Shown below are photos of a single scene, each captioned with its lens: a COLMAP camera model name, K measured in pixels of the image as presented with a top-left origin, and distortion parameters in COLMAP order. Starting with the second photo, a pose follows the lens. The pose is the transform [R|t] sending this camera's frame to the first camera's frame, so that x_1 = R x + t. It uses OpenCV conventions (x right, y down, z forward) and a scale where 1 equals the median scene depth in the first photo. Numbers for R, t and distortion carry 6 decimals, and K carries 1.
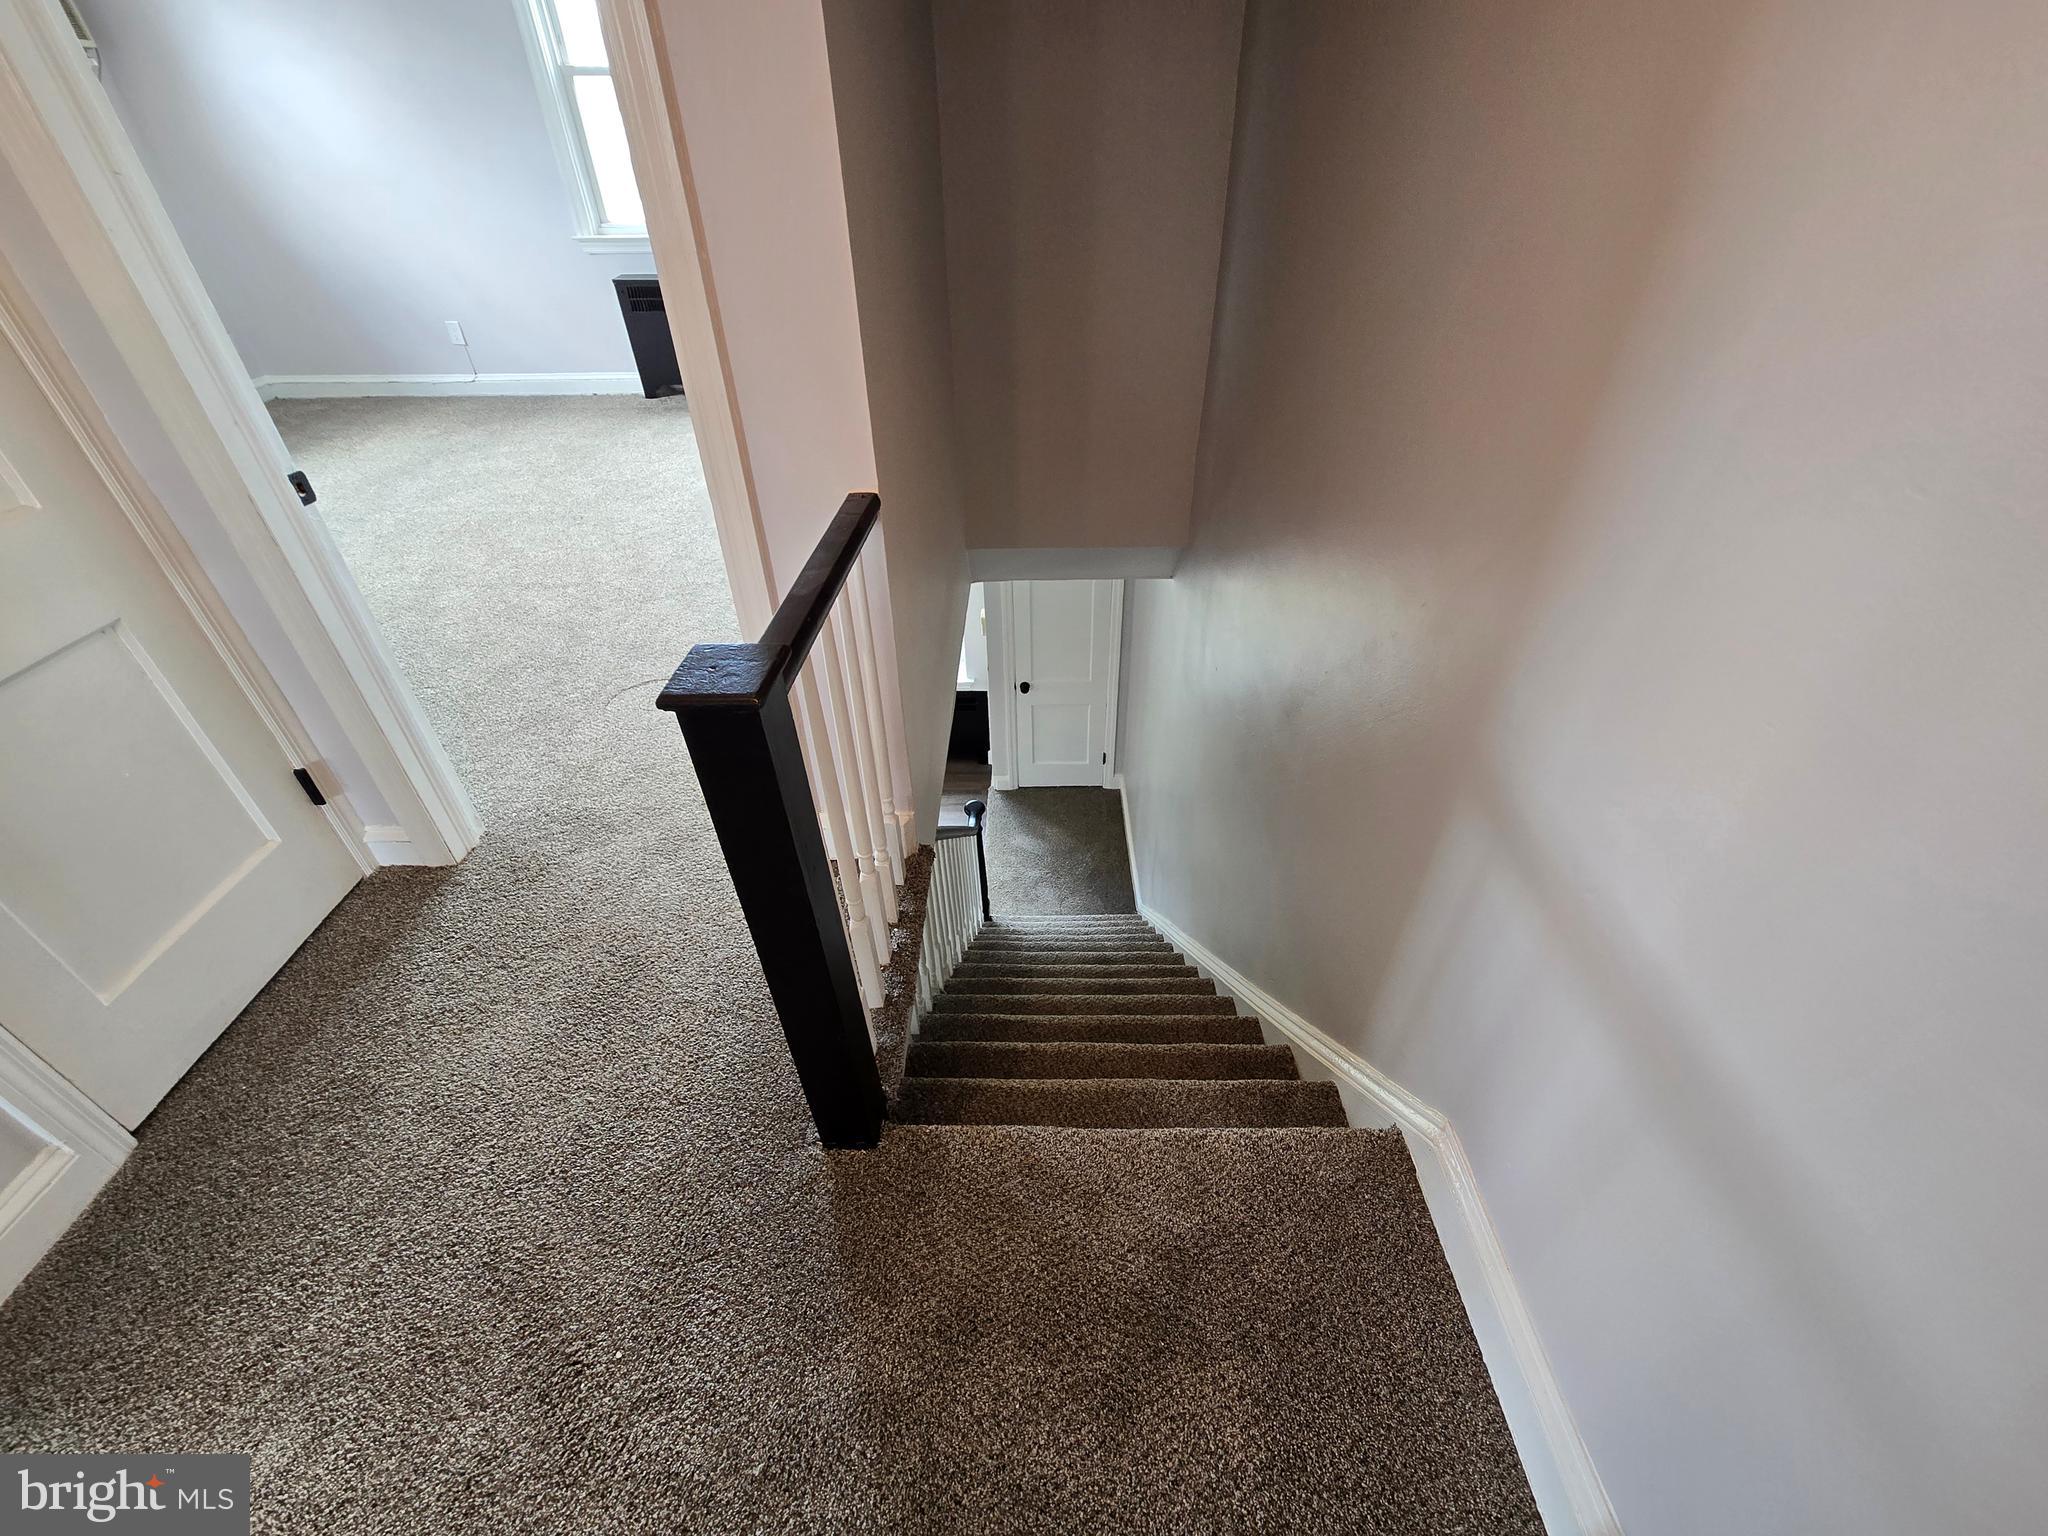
lens RADIAL K [[843.9, 0, 1021.3], [0, 843.9, 754.1], [0, 0, 1]] dist [-0.000581, 0.000050]
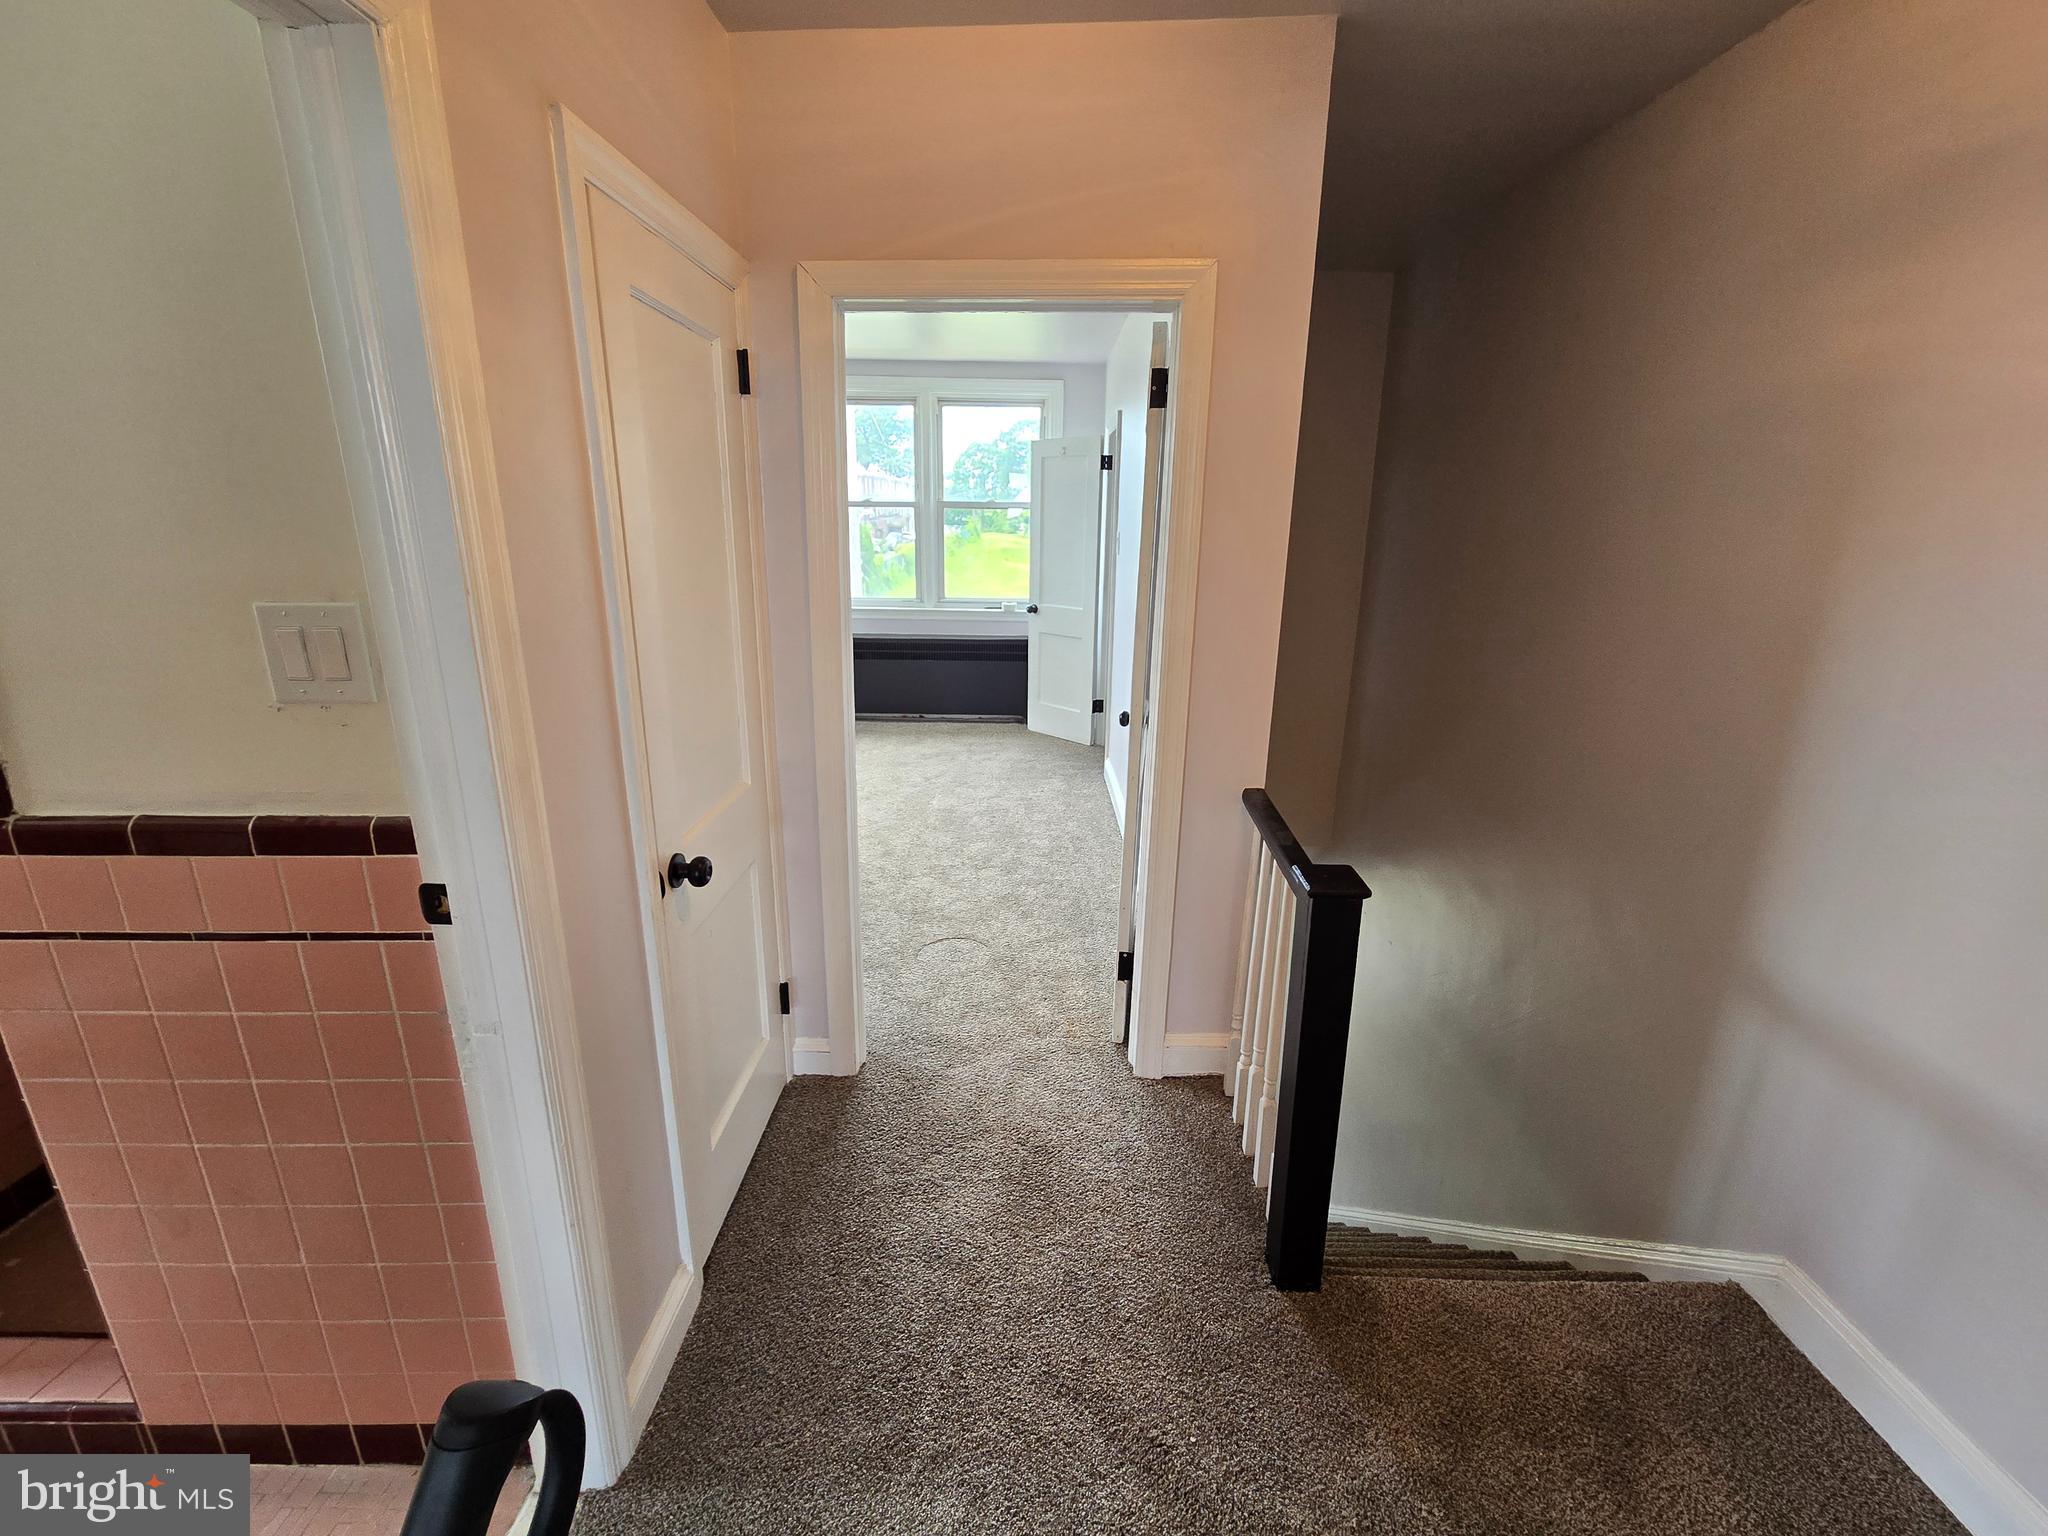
lens RADIAL K [[843.9, 0, 1022.1], [0, 843.9, 747.8], [0, 0, 1]] dist [-0.000581, 0.000050]
pose [[0.999728, 0.022812, 0.004884, -0.515868], [-0.019404, 0.929319, -0.368767, 0.157542], [-0.012951, 0.368571, 0.929509, -0.354374]]
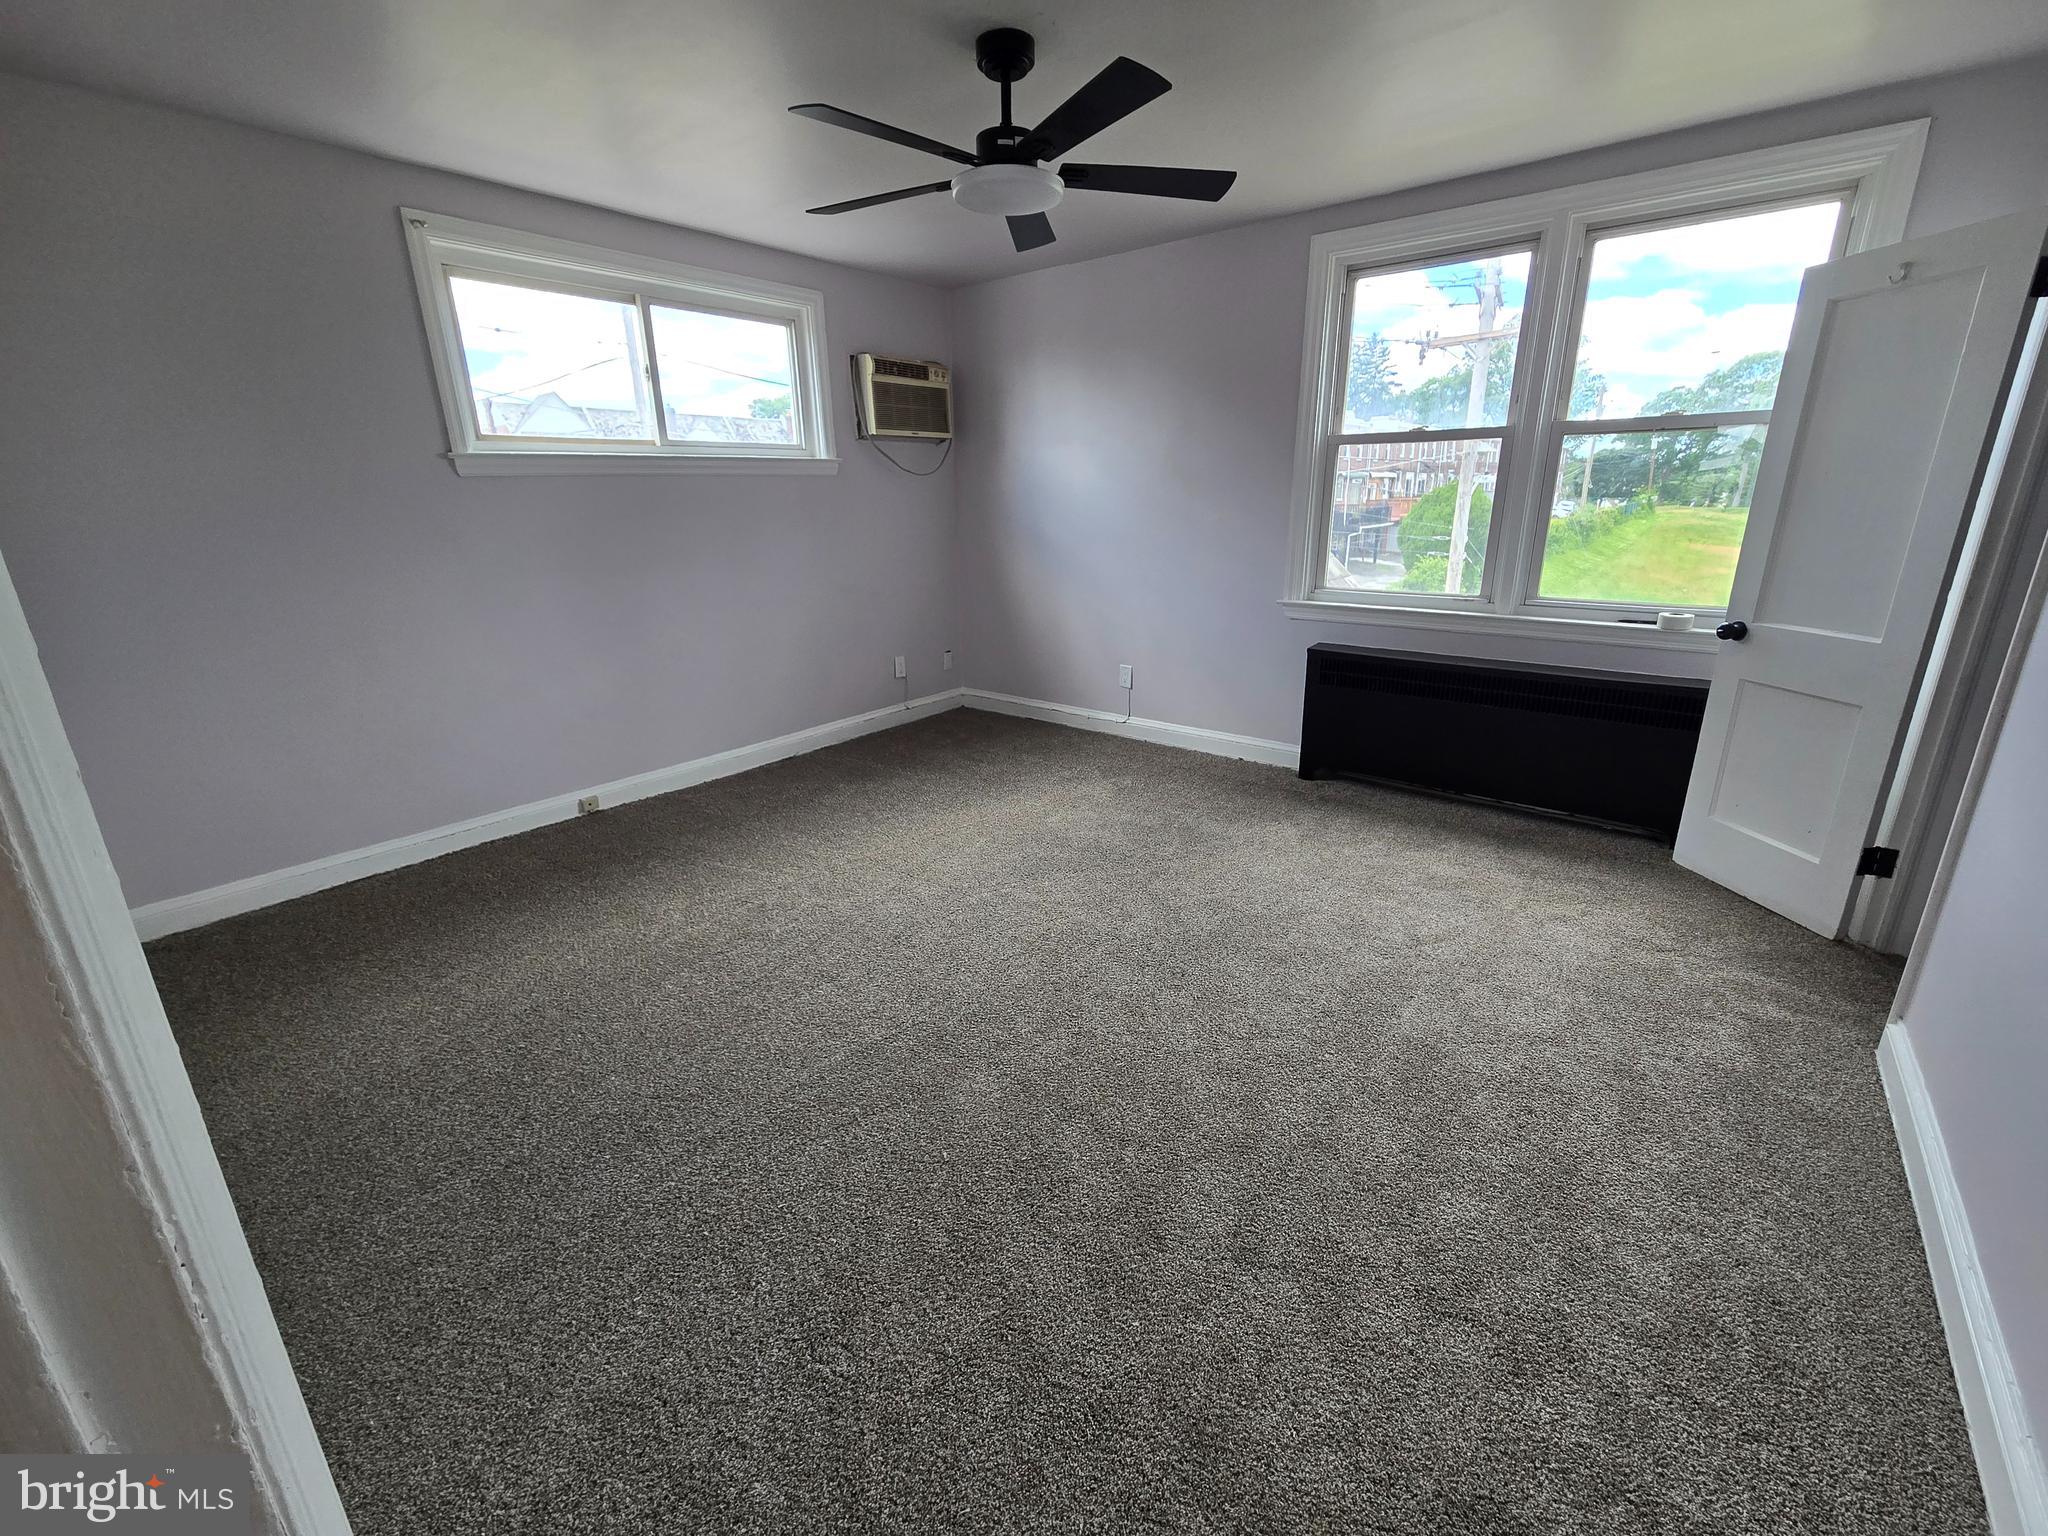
lens RADIAL K [[843.9, 0, 1032.1], [0, 843.9, 754.5], [0, 0, 1]] dist [-0.000581, 0.000050]
pose [[0.785864, 0.181367, -0.591206, -0.527867], [-0.367970, 0.905501, -0.211342, -0.544273], [0.497007, 0.383632, 0.778338, 0.727282]]
